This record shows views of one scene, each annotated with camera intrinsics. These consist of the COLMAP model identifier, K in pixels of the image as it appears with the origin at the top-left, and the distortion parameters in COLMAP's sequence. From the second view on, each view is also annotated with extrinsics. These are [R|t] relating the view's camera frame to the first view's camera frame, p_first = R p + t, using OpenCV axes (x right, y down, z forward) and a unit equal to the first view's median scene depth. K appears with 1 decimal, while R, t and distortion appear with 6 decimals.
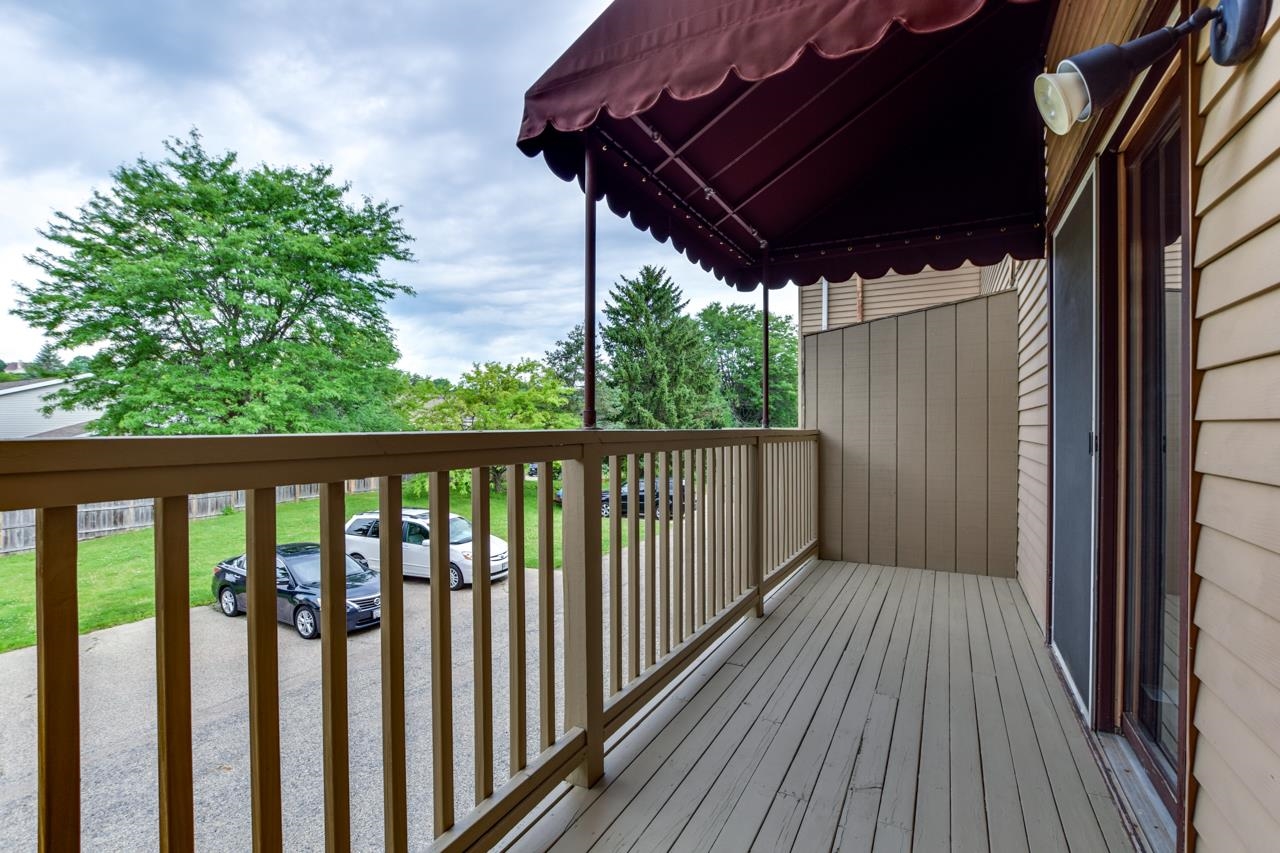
lens RADIAL K [[575.0, 0, 640.0], [0, 575.0, 426.5], [0, 0, 1]] dist [-0.029001, -0.000019]
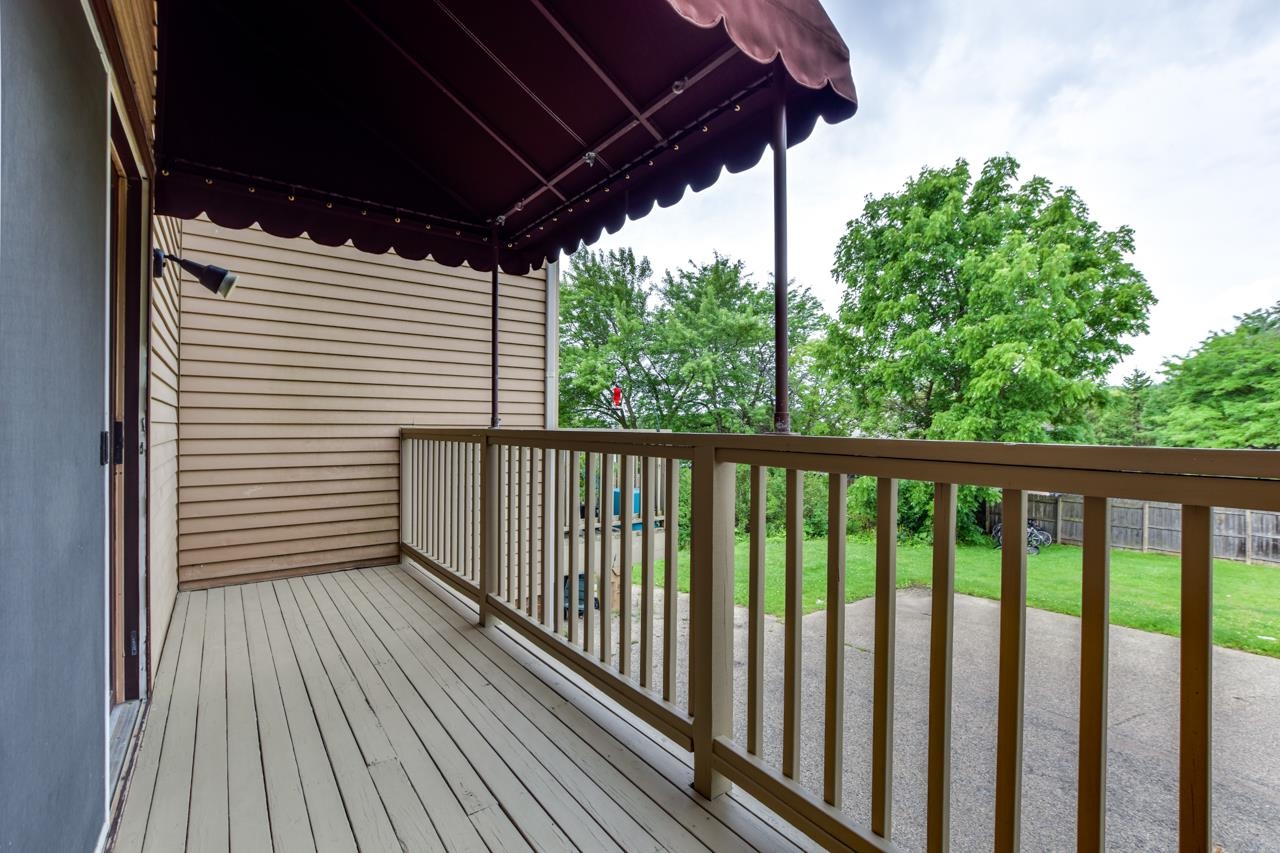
lens RADIAL K [[571.0, 0, 644.3], [0, 571.0, 429.6], [0, 0, 1]] dist [-0.016997, 0.000123]
pose [[-0.424095, -0.000609, -0.905617, 0.116391], [-0.006975, 0.999972, 0.002594, 0.000073], [0.905591, 0.007417, -0.424088, 0.194257]]
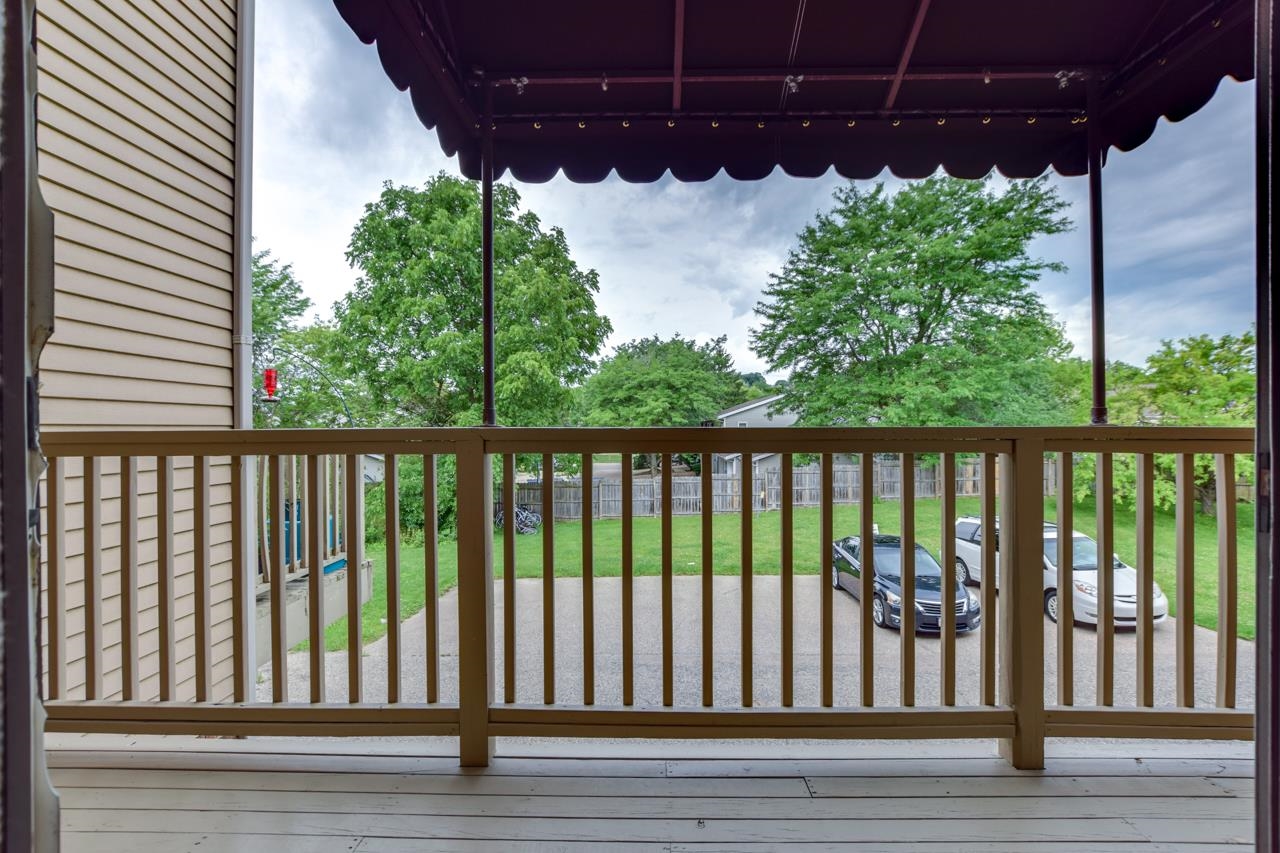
lens RADIAL K [[571.0, 0, 644.3], [0, 571.0, 429.6], [0, 0, 1]] dist [-0.016997, 0.000123]
pose [[0.453833, -0.000634, -0.891086, 0.078427], [0.006003, 0.999979, 0.002346, 0.001177], [0.891066, -0.006414, 0.453828, 0.065585]]
